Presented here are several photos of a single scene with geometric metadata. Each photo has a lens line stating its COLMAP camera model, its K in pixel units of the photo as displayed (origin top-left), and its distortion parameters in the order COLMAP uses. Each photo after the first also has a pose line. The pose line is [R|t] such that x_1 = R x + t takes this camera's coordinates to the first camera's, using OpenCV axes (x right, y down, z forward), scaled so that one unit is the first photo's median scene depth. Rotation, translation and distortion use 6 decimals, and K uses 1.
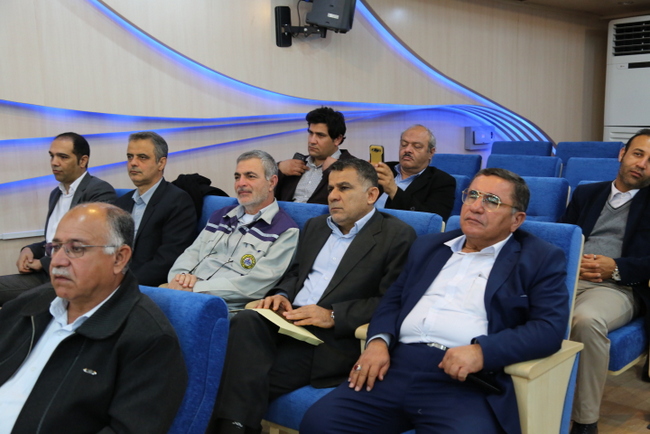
lens RADIAL K [[767.6, 0, 323.8], [0, 767.6, 218.2], [0, 0, 1]] dist [0.080527, 0.000000]
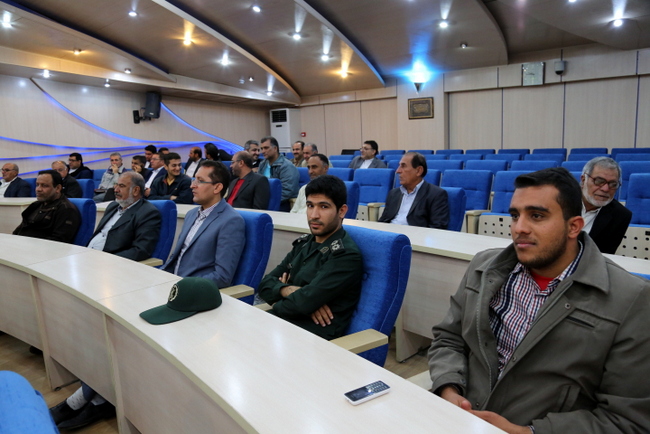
lens RADIAL K [[511.7, 0, 321.5], [0, 511.7, 214.7], [0, 0, 1]] dist [-0.038371, 0.020033]
pose [[0.987139, -0.045108, 0.153366, 0.351929], [0.046091, 0.998933, -0.002858, 0.178410], [-0.153074, 0.009890, 0.988165, -1.108733]]
